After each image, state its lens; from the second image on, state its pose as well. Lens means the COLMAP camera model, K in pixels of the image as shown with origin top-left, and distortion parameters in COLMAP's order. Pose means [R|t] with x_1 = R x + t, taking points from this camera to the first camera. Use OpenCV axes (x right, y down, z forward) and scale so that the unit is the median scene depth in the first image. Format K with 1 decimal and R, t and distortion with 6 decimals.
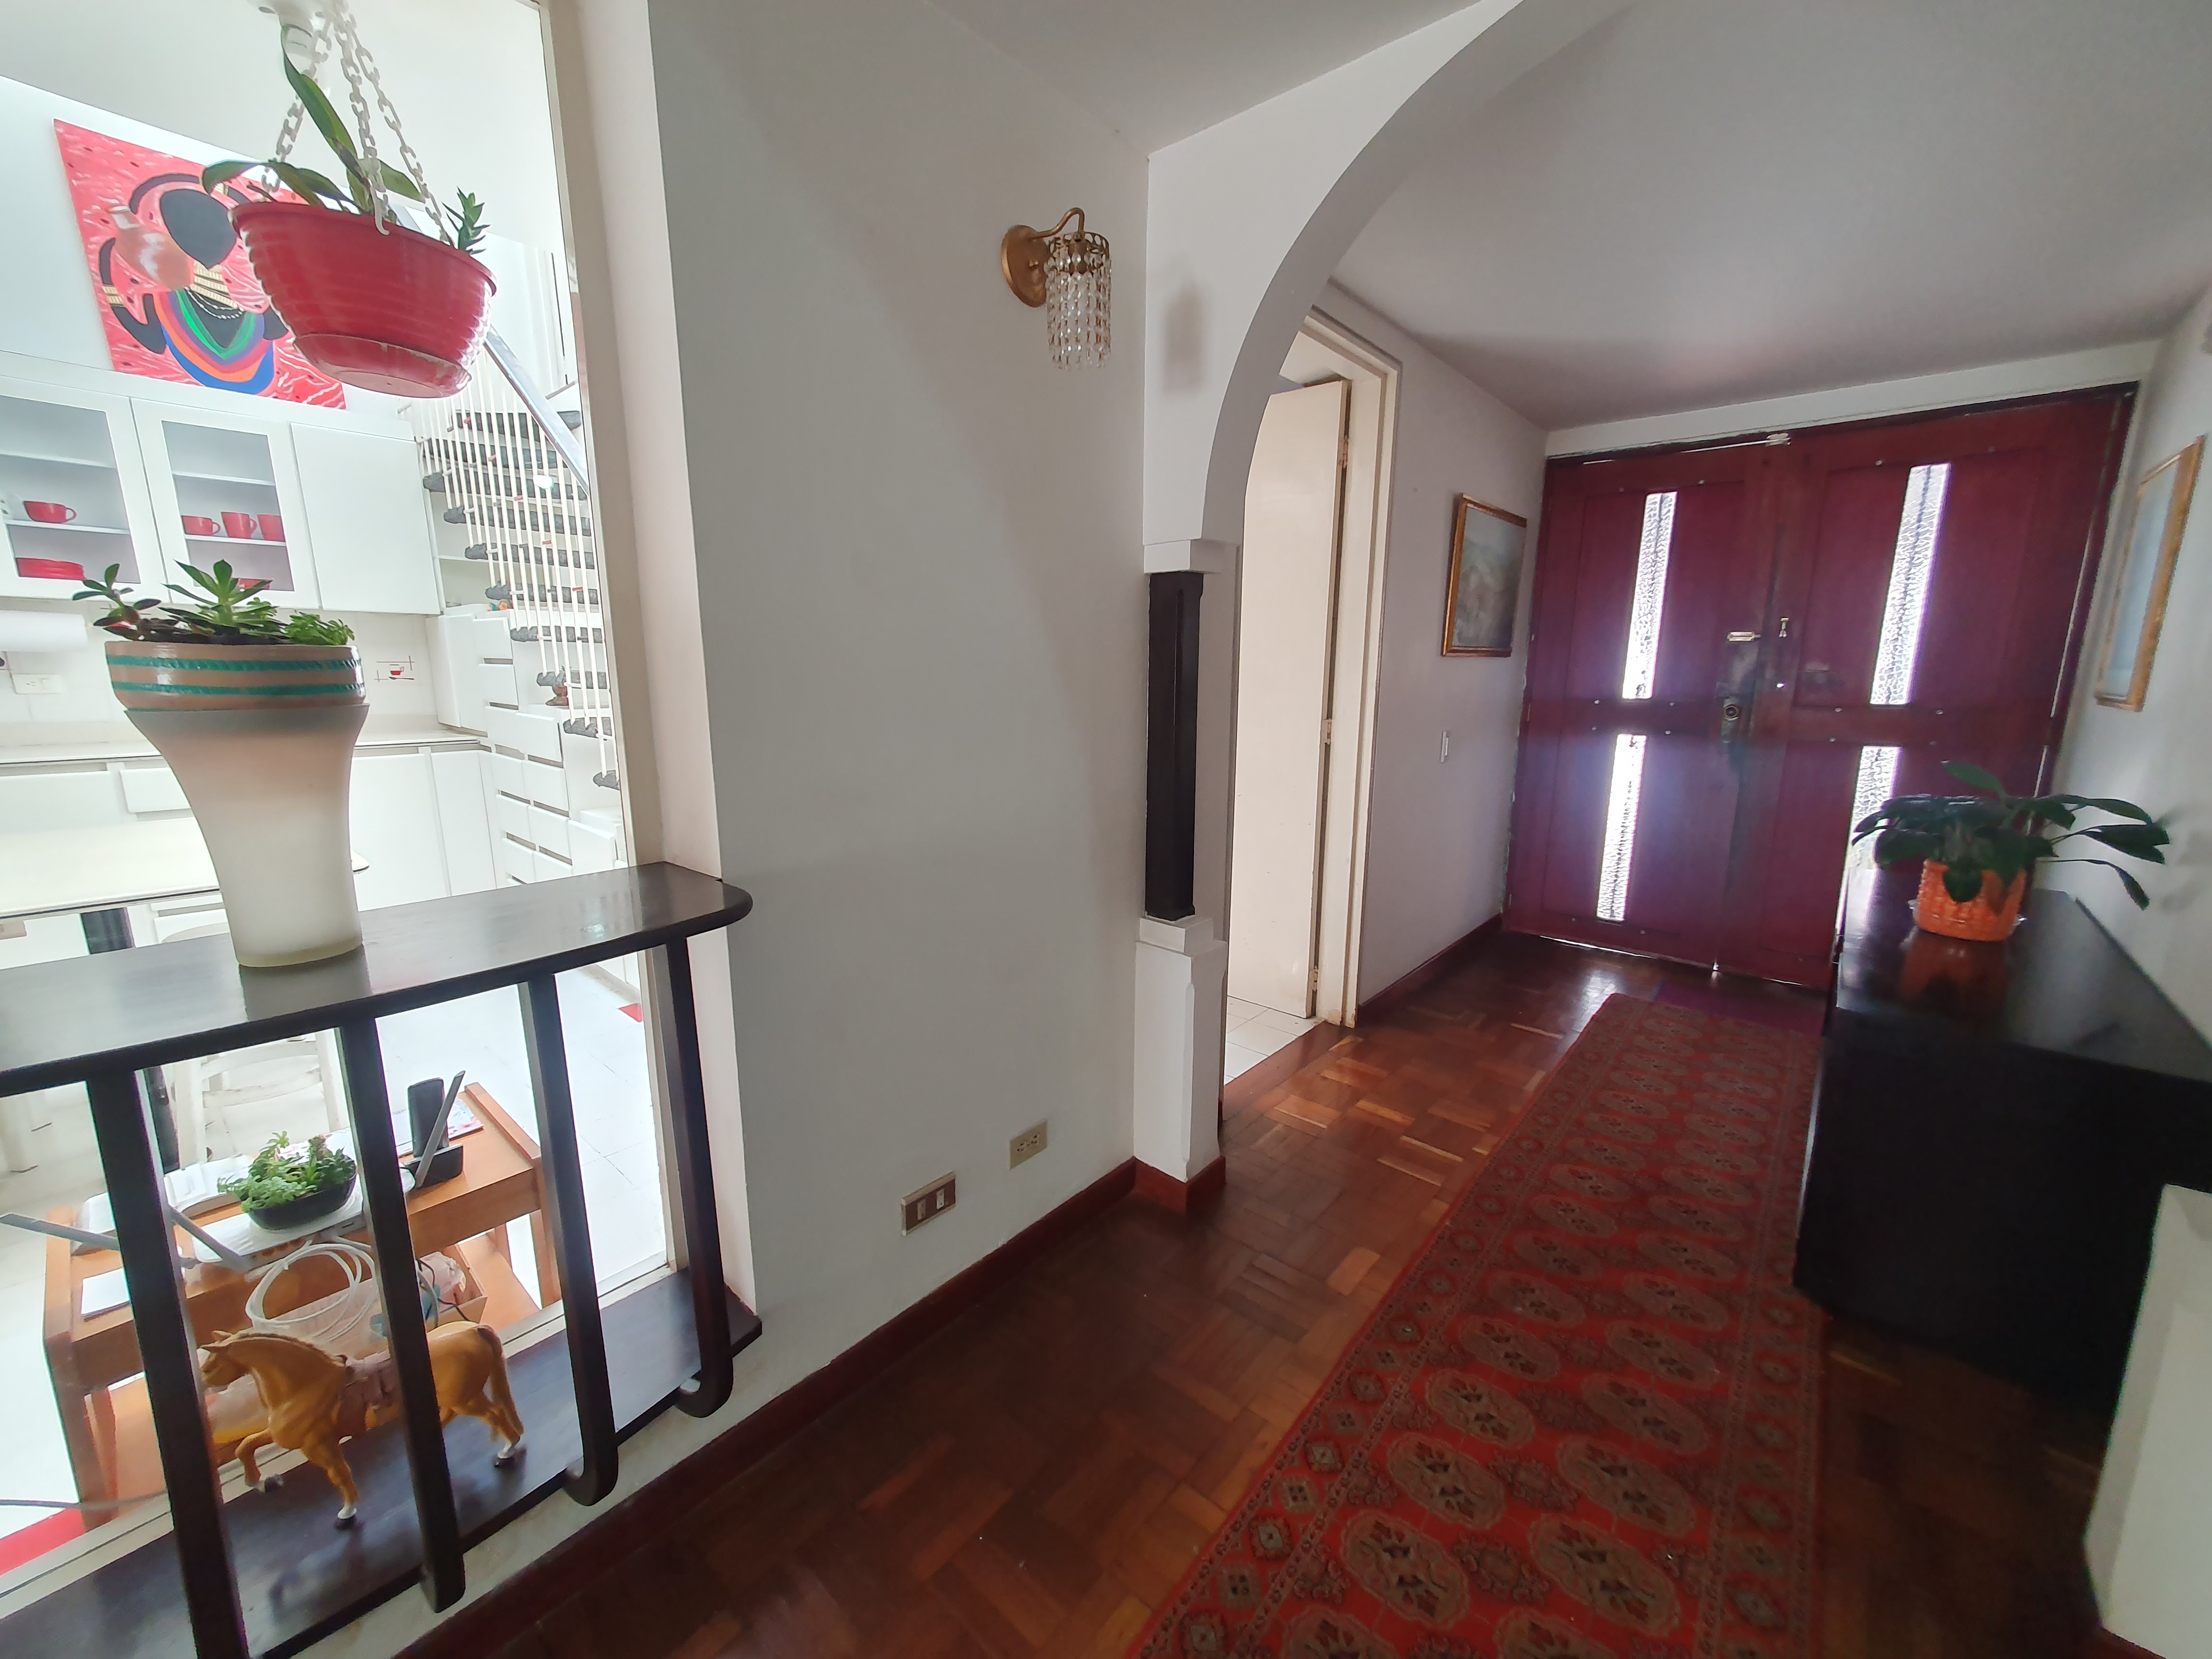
lens RADIAL K [[872.6, 0, 1108.3], [0, 872.6, 824.9], [0, 0, 1]] dist [0.008324, 0.001657]
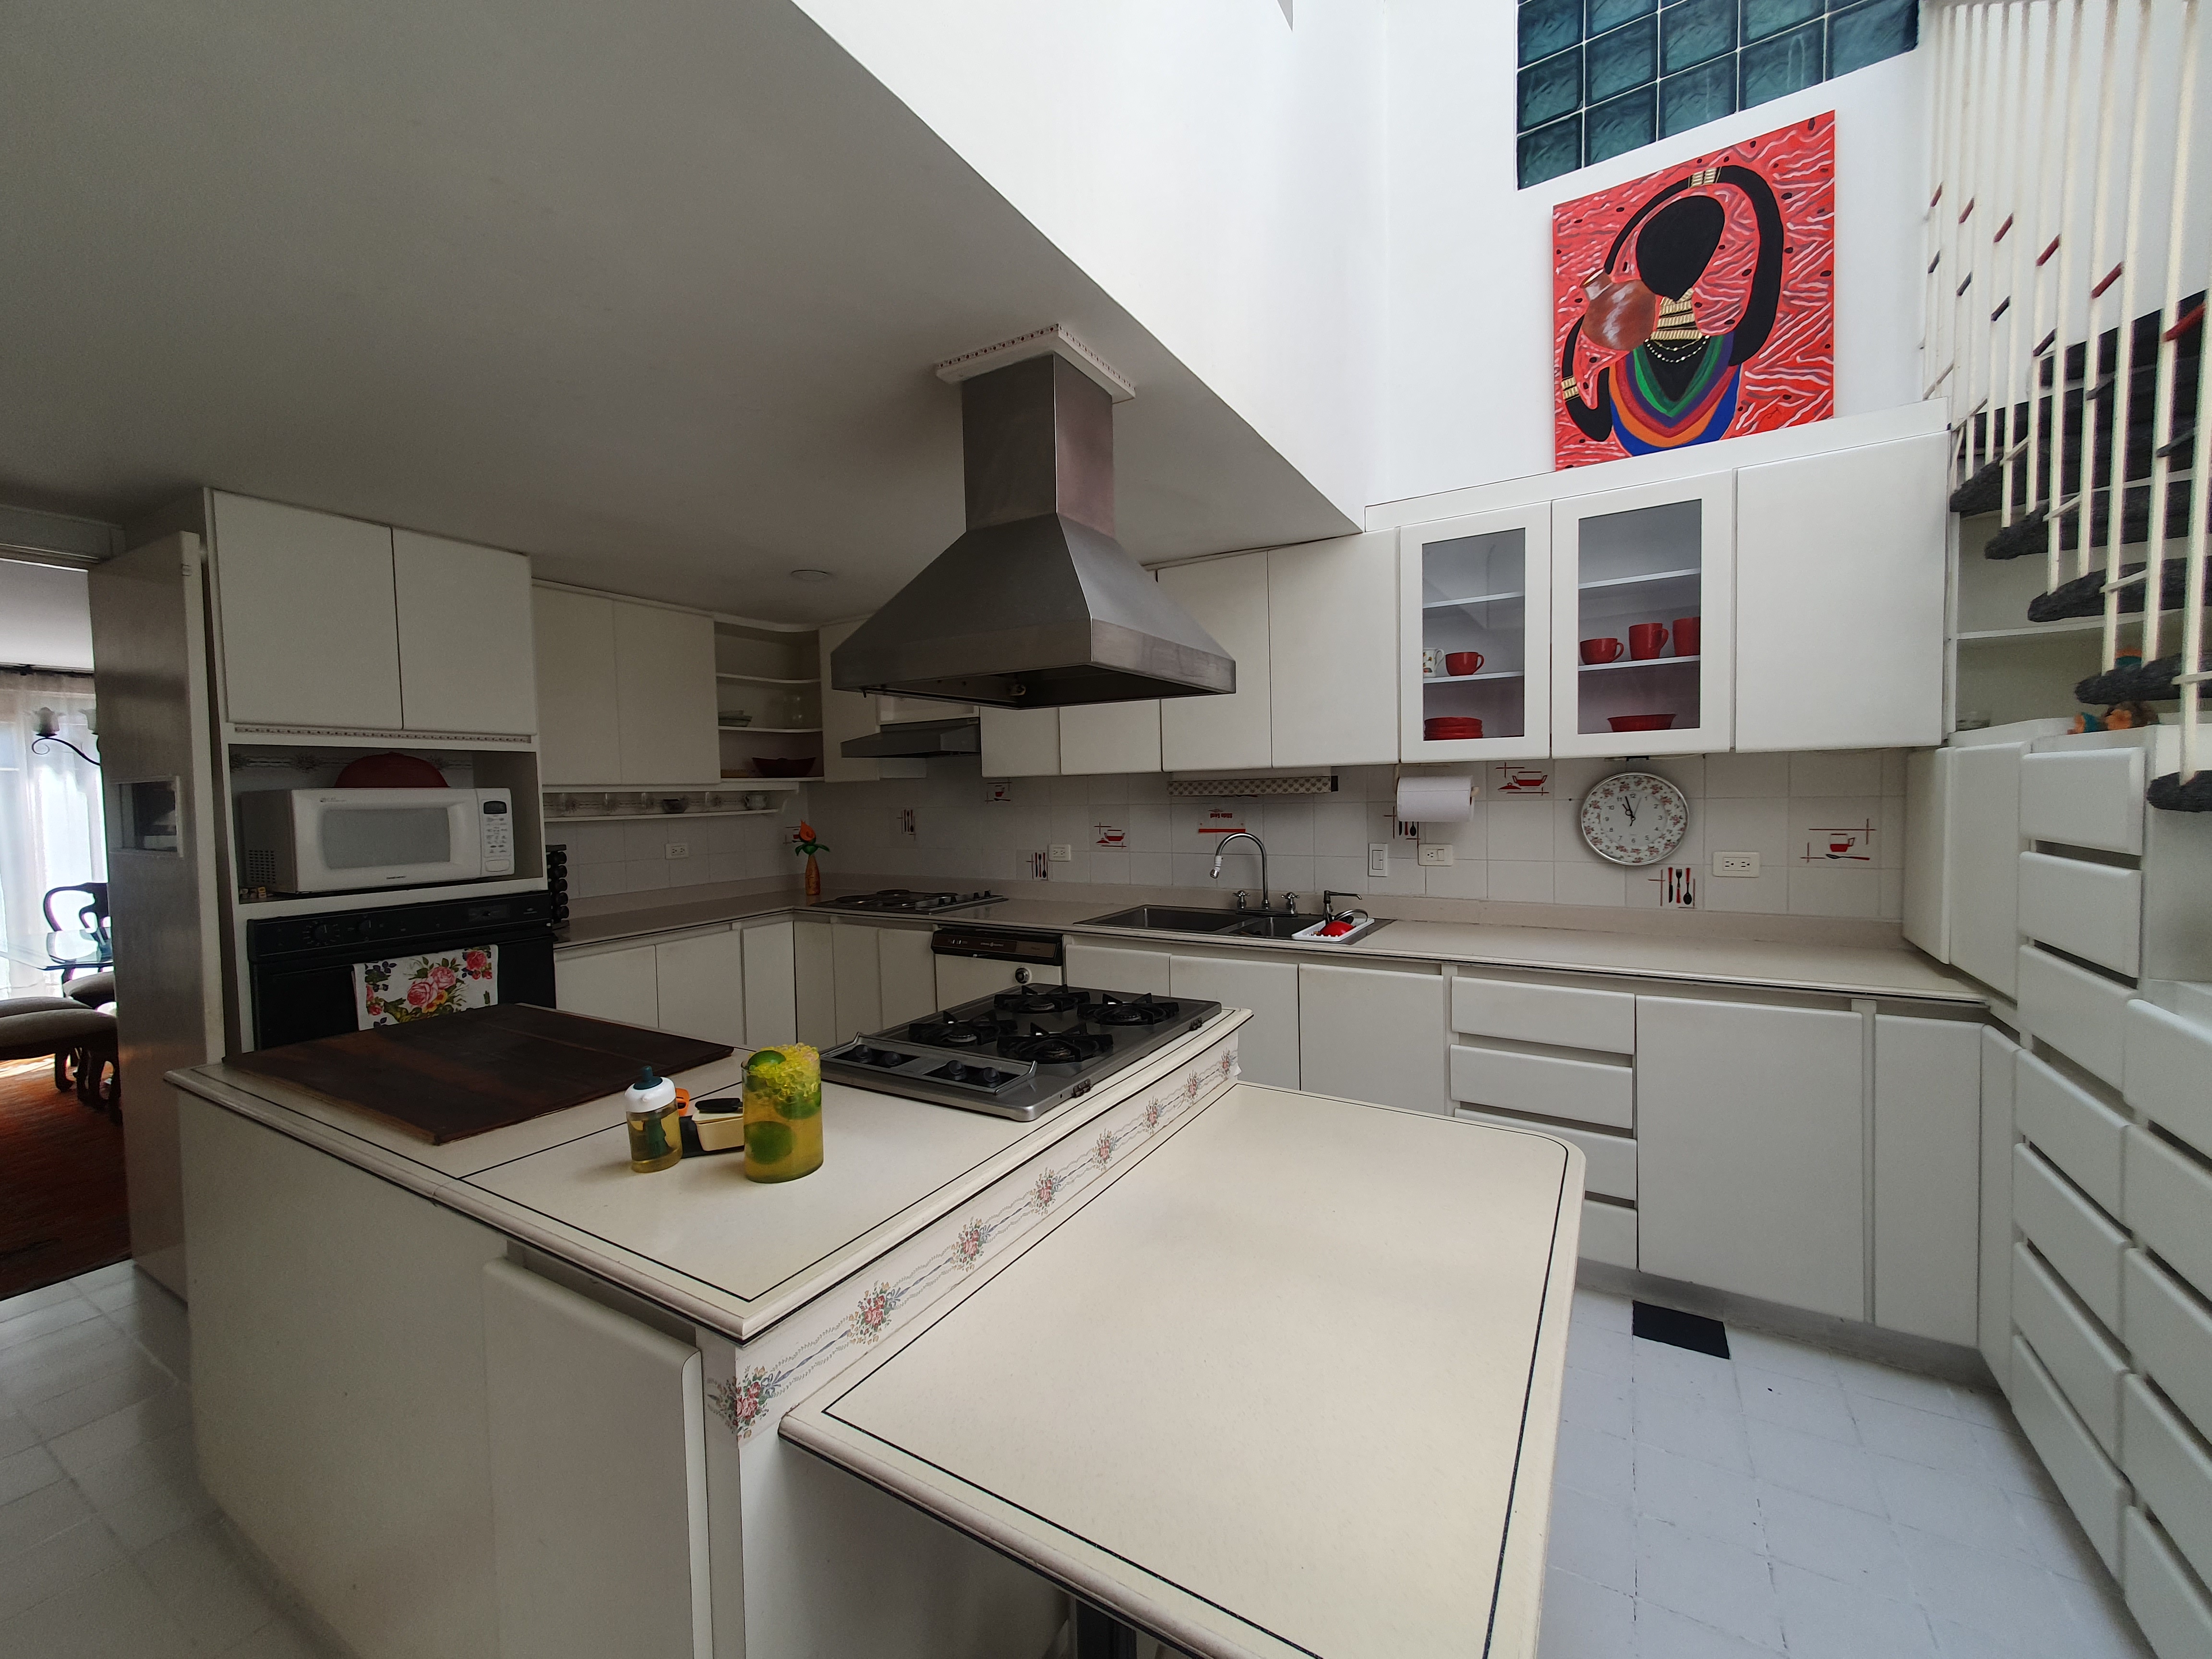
lens RADIAL K [[872.6, 0, 1108.0], [0, 872.6, 833.3], [0, 0, 1]] dist [0.008324, 0.001657]
pose [[0.184426, 0.037703, -0.982123, -0.383900], [-0.161502, 0.986843, 0.007556, -0.128145], [0.969487, 0.157221, 0.188088, 0.489290]]
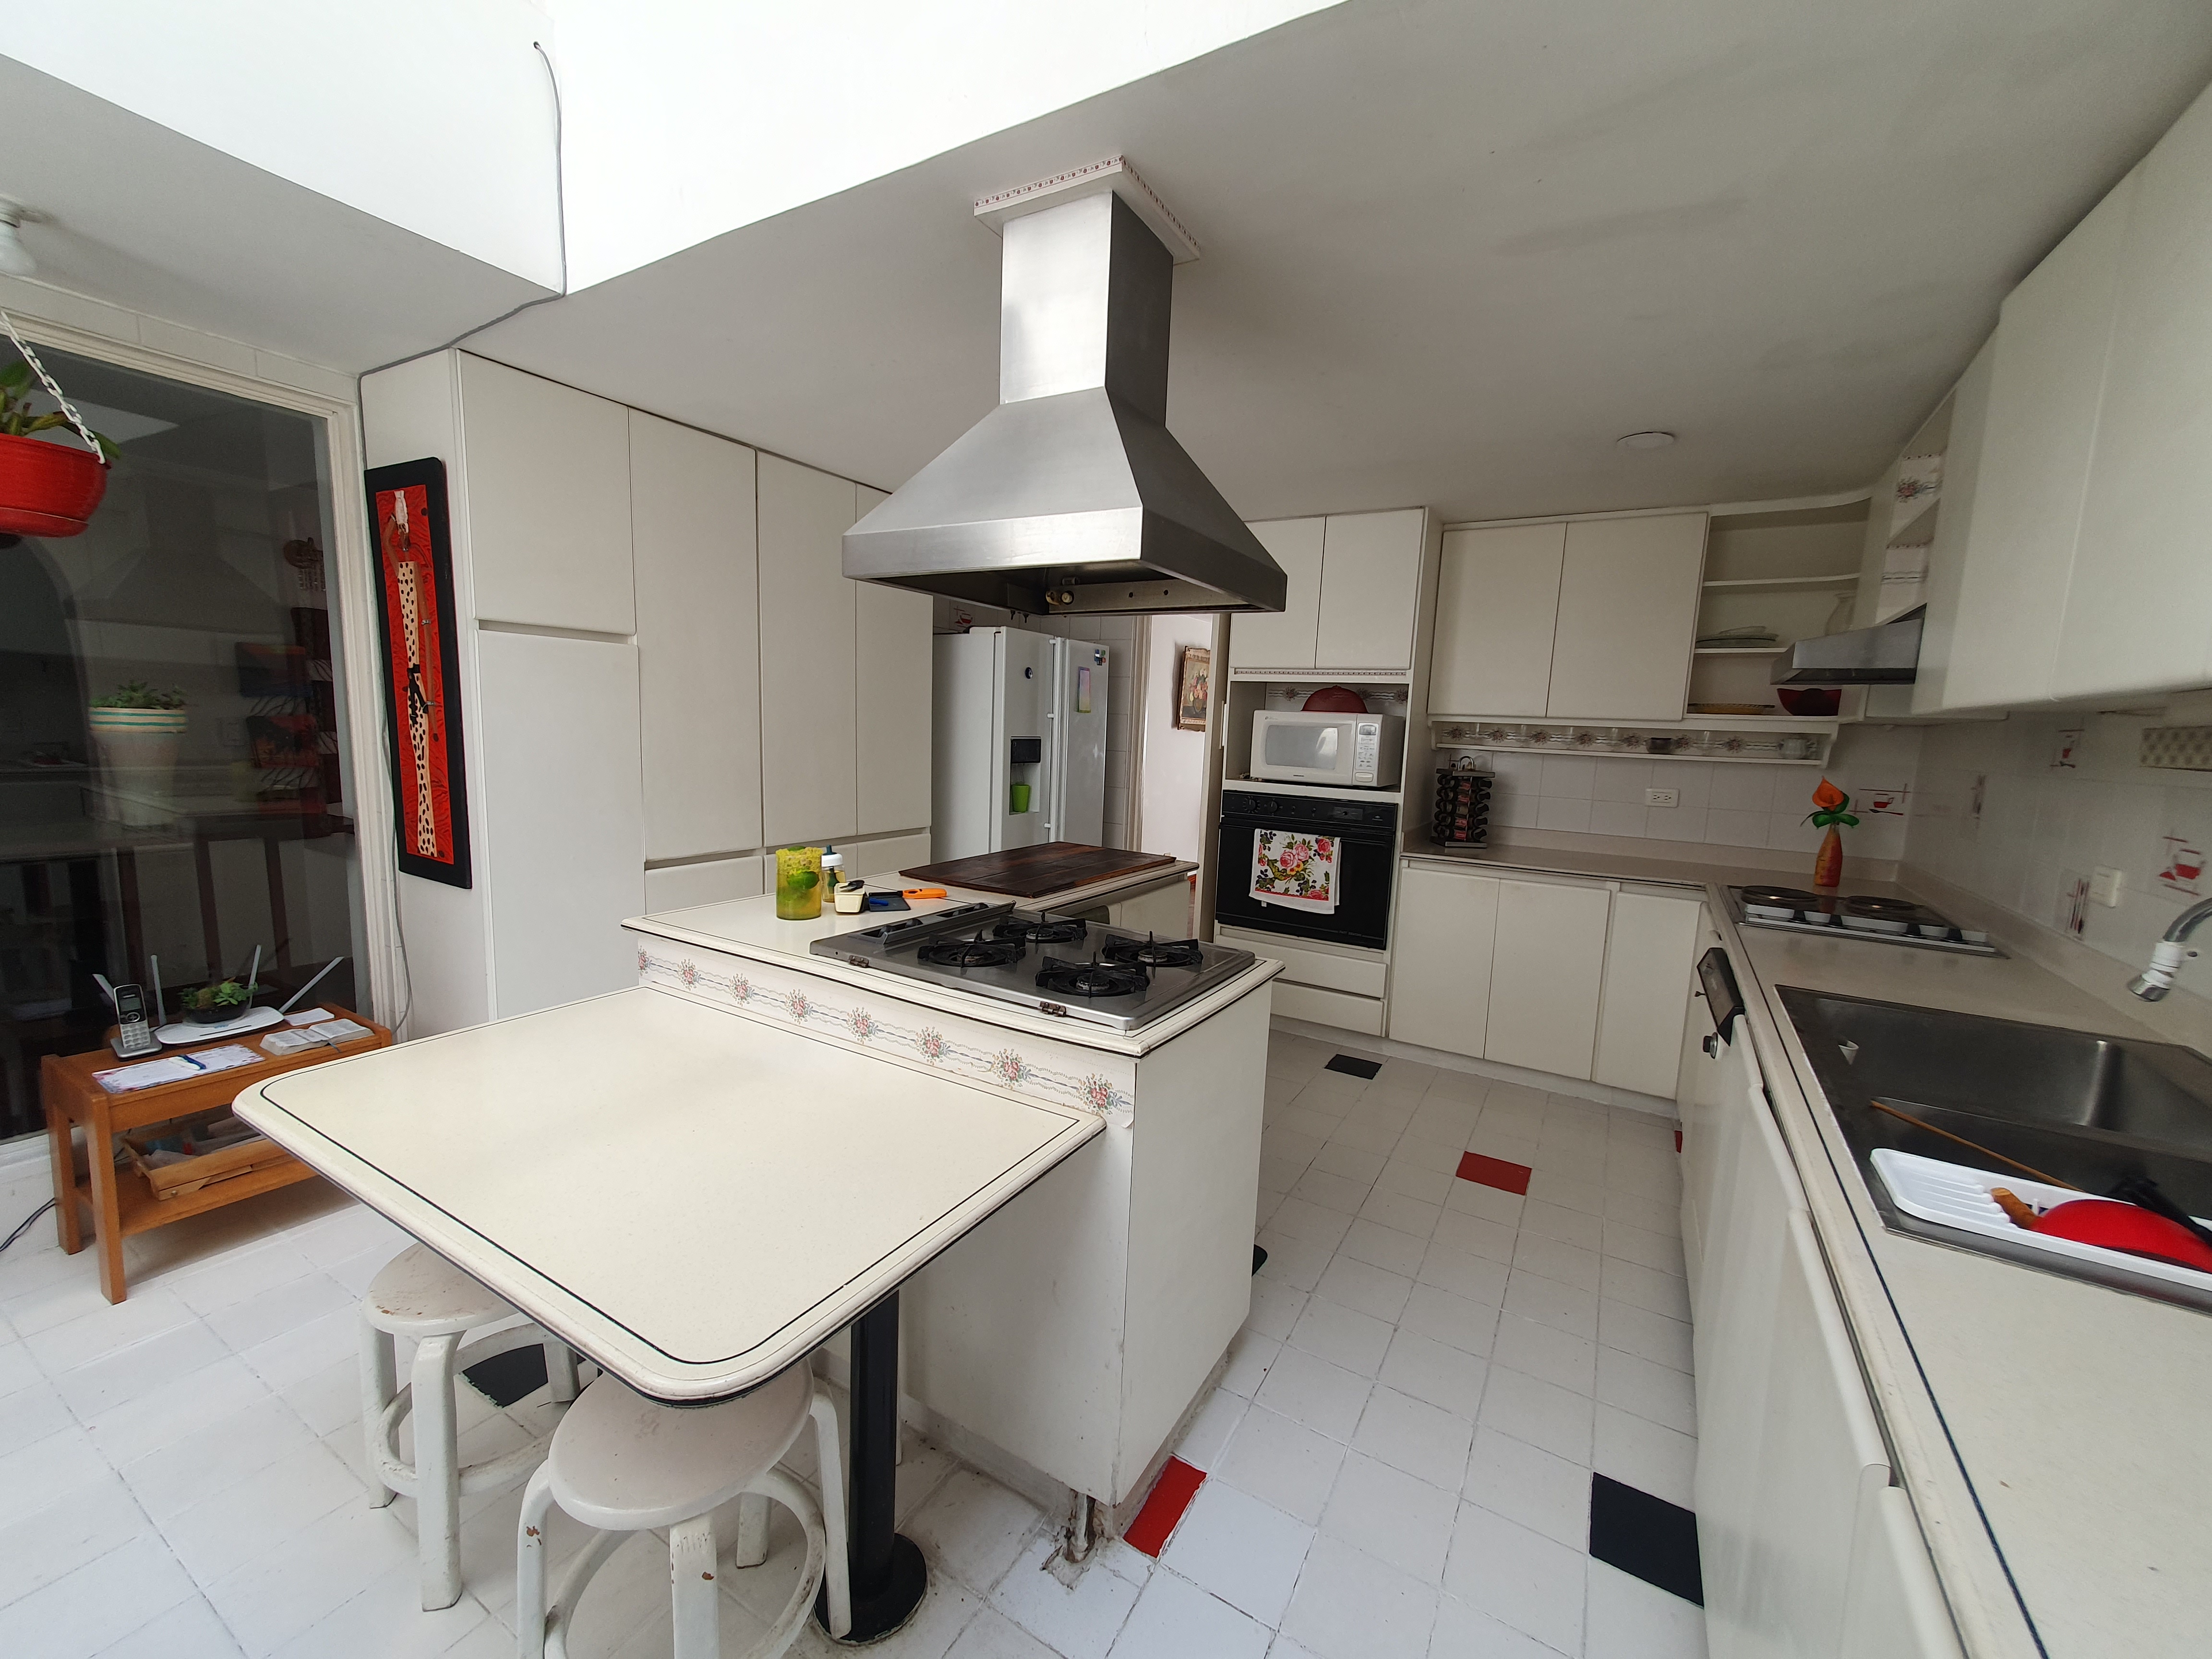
lens RADIAL K [[872.6, 0, 1110.5], [0, 872.6, 818.3], [0, 0, 1]] dist [0.008324, 0.001657]
pose [[-0.980668, -0.023639, -0.194247, -0.925239], [-0.080613, 0.953331, 0.290966, -0.249860], [0.178303, 0.301000, -0.936807, 1.137952]]
